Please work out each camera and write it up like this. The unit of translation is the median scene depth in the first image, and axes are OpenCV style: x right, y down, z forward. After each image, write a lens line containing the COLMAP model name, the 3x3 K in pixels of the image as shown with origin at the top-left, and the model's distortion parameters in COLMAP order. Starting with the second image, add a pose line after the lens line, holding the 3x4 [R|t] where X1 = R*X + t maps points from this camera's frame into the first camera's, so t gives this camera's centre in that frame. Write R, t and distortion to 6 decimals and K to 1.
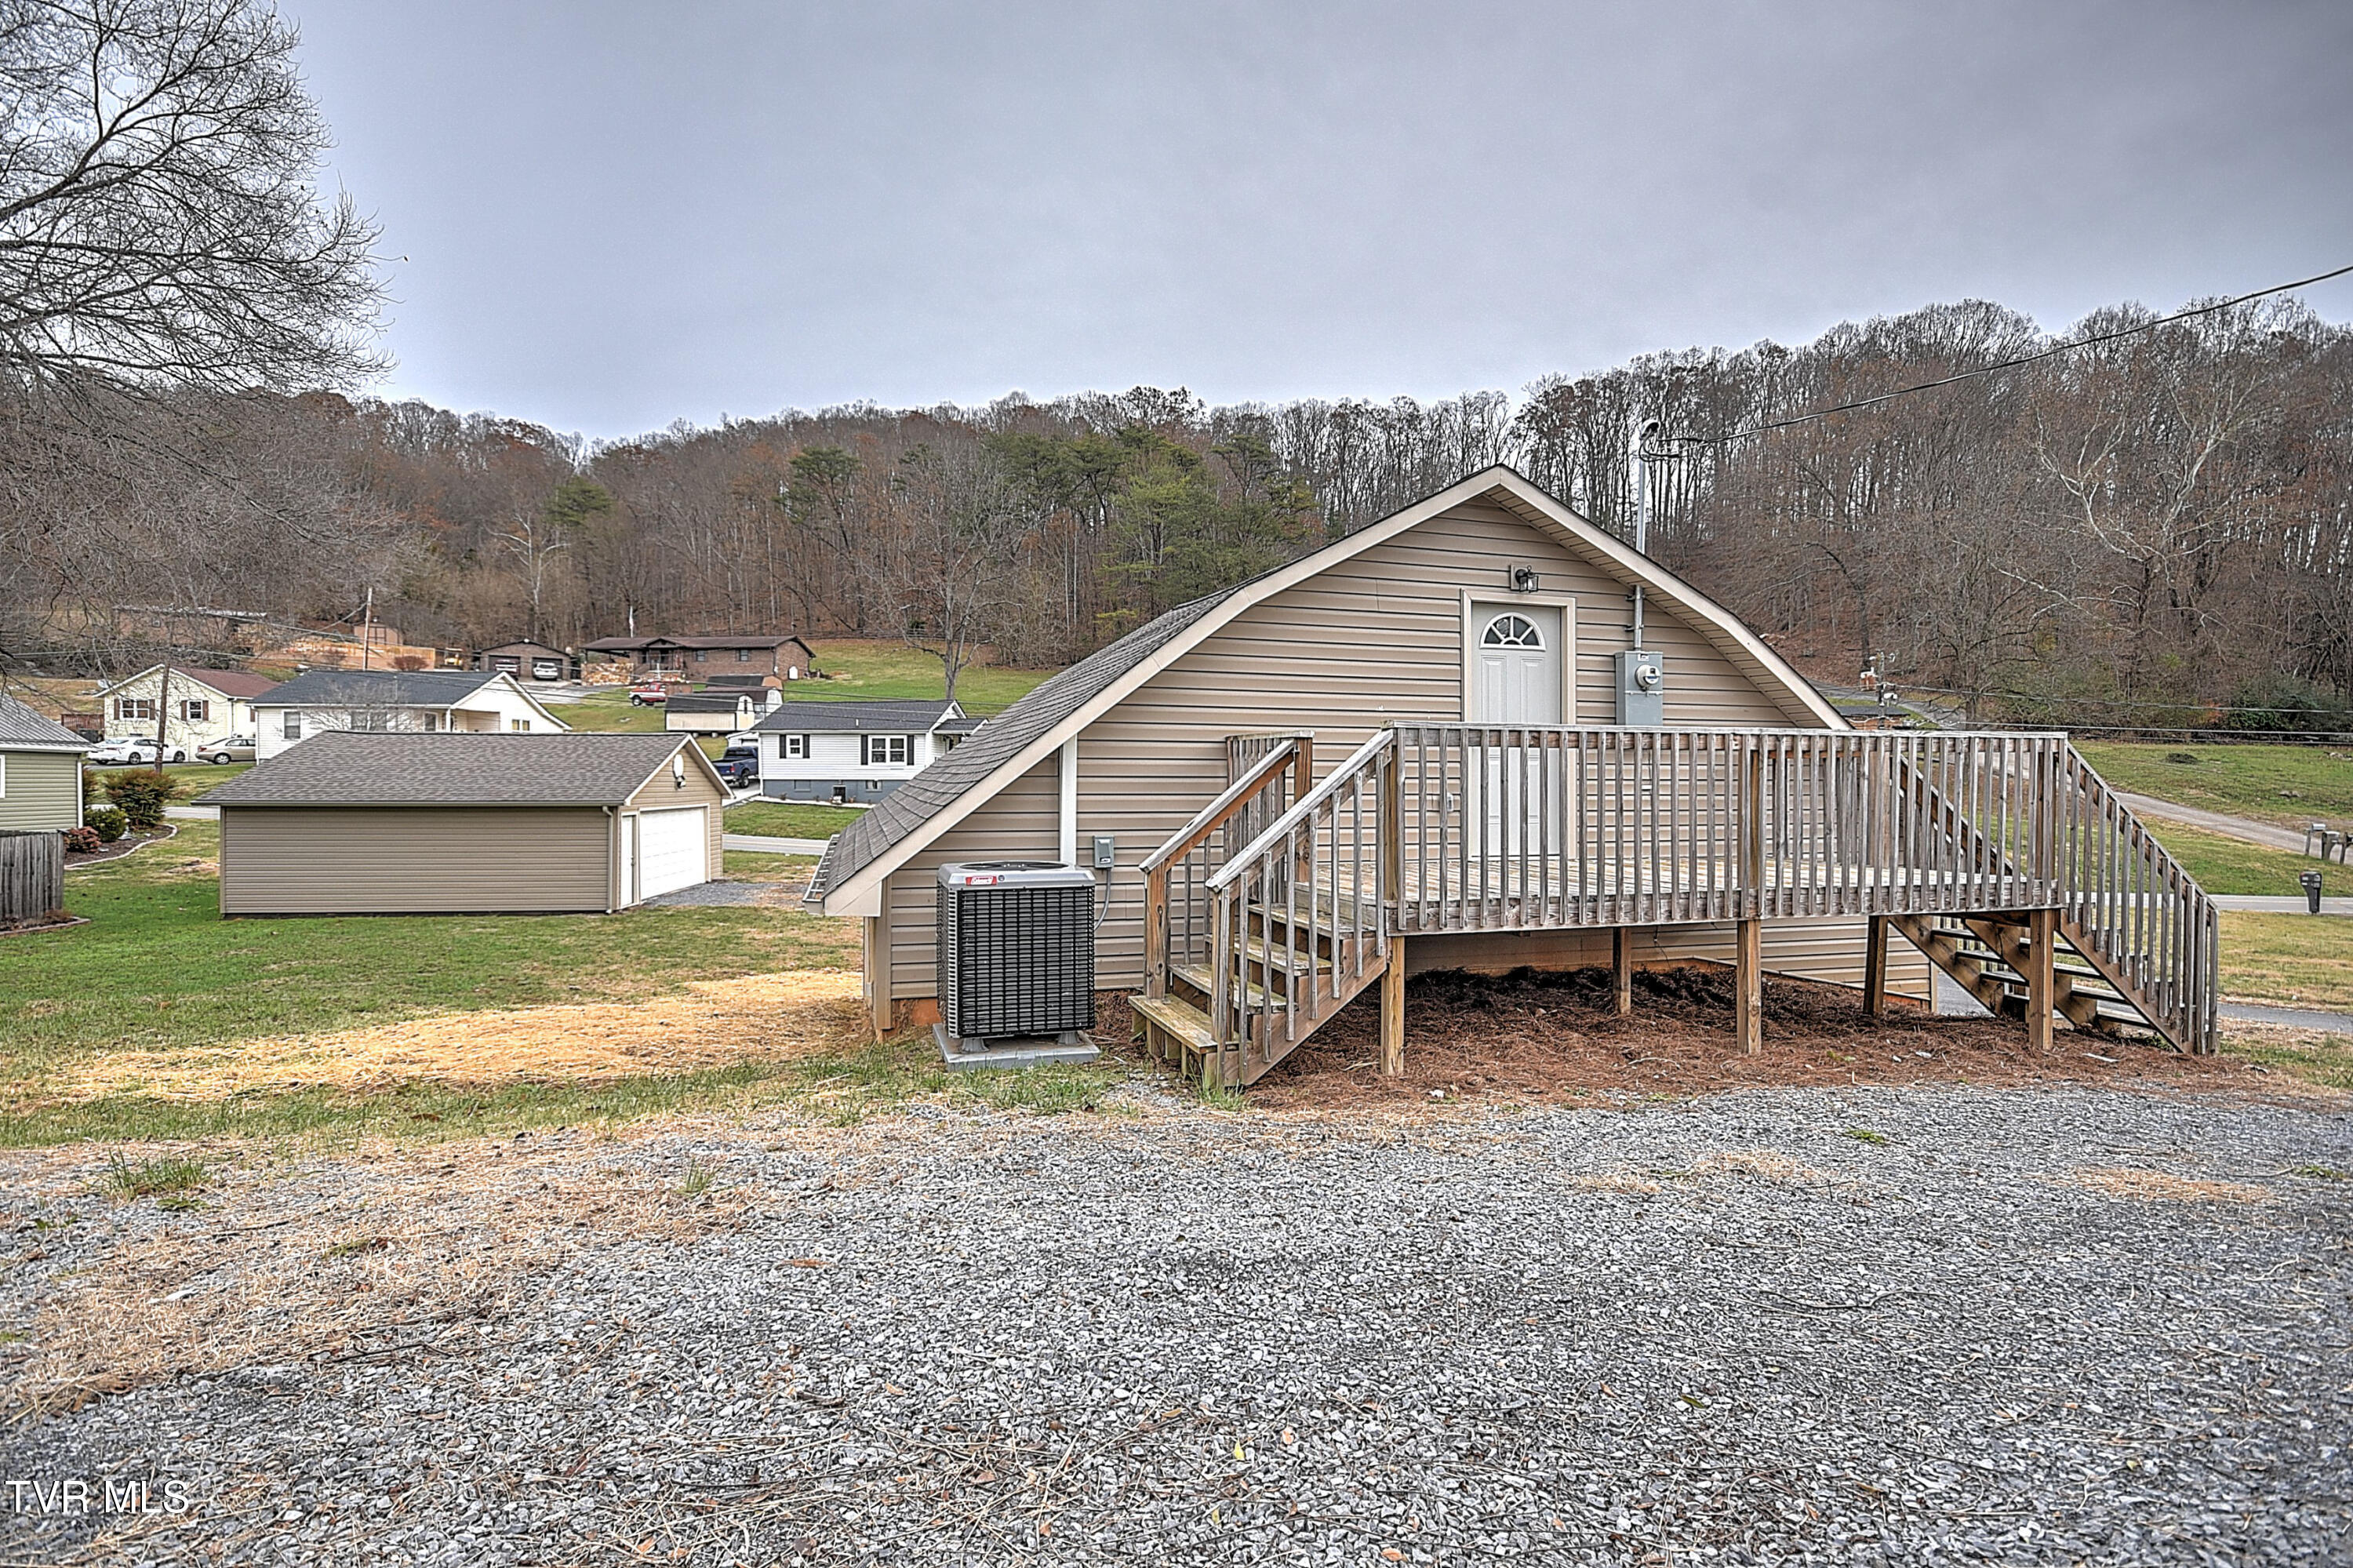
lens RADIAL K [[1117.3, 0, 1177.5], [0, 1117.3, 783.5], [0, 0, 1]] dist [-0.002140, -0.000167]
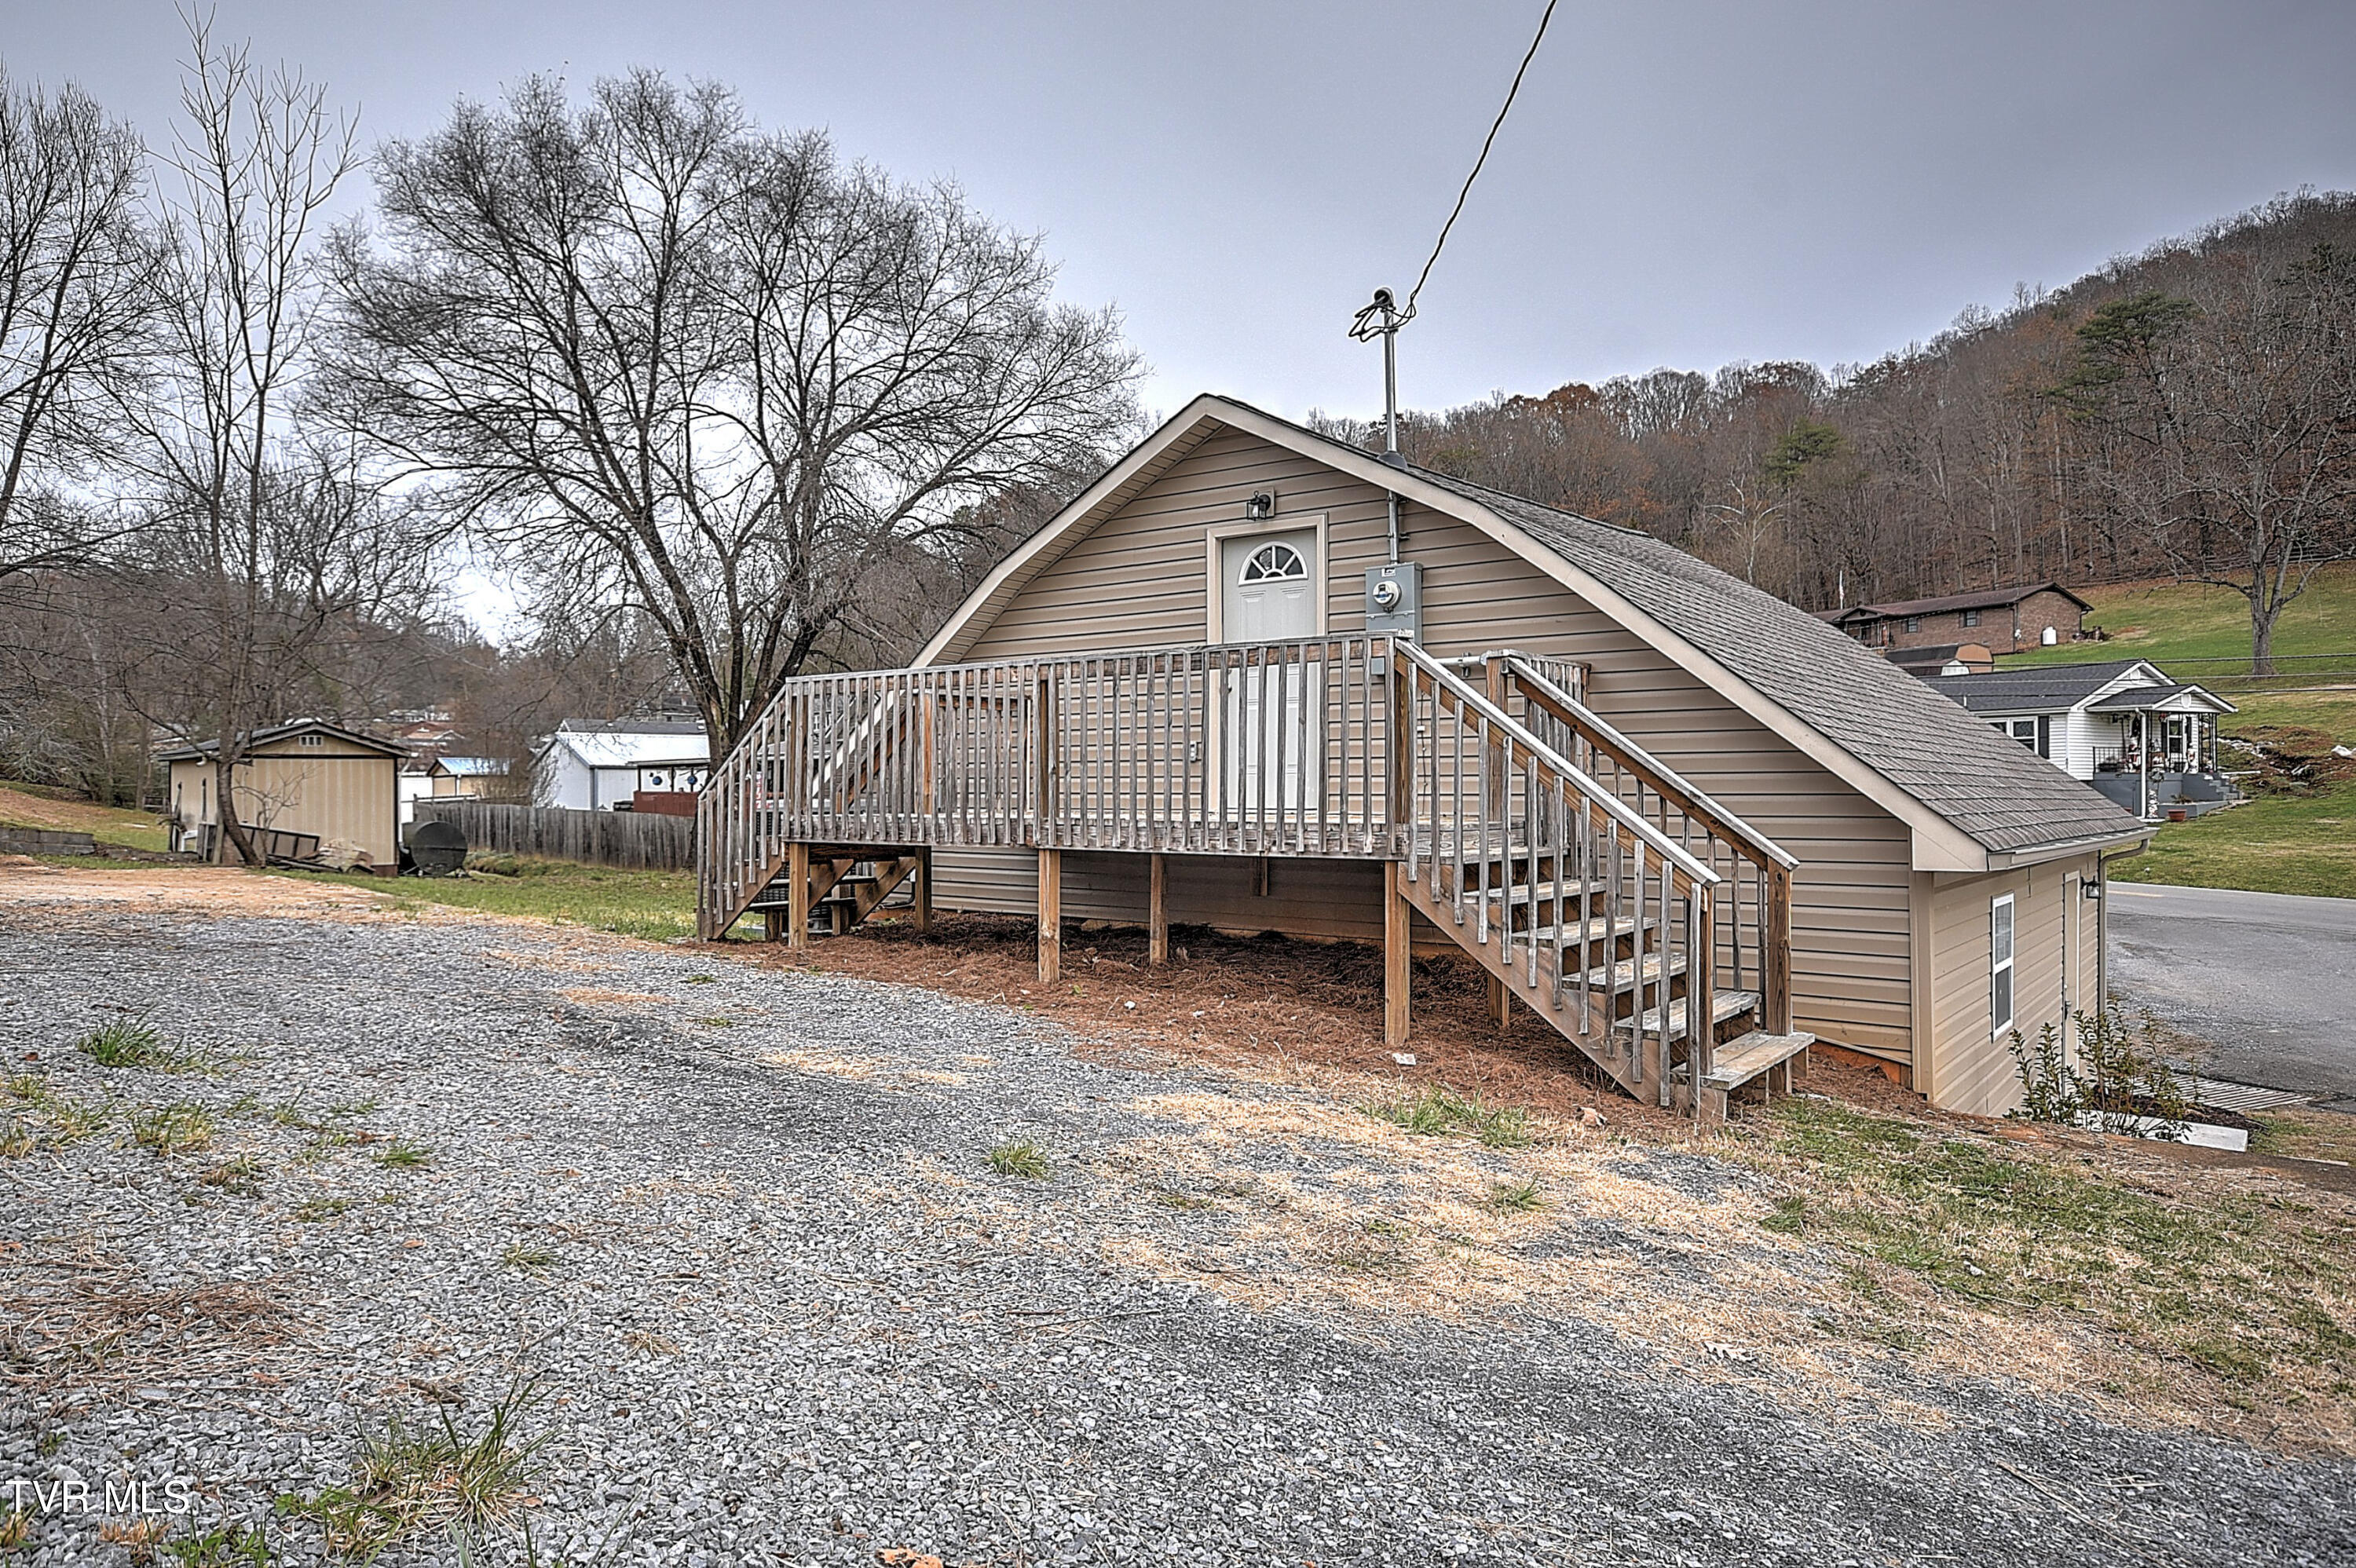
lens RADIAL K [[1441.9, 0, 1171.3], [0, 1441.9, 789.3], [0, 0, 1]] dist [0.014689, 0.005054]
pose [[0.582253, -0.007161, -0.812976, 0.176286], [0.001592, 0.999969, -0.007668, 0.008426], [0.813006, 0.003171, 0.582246, 0.036214]]
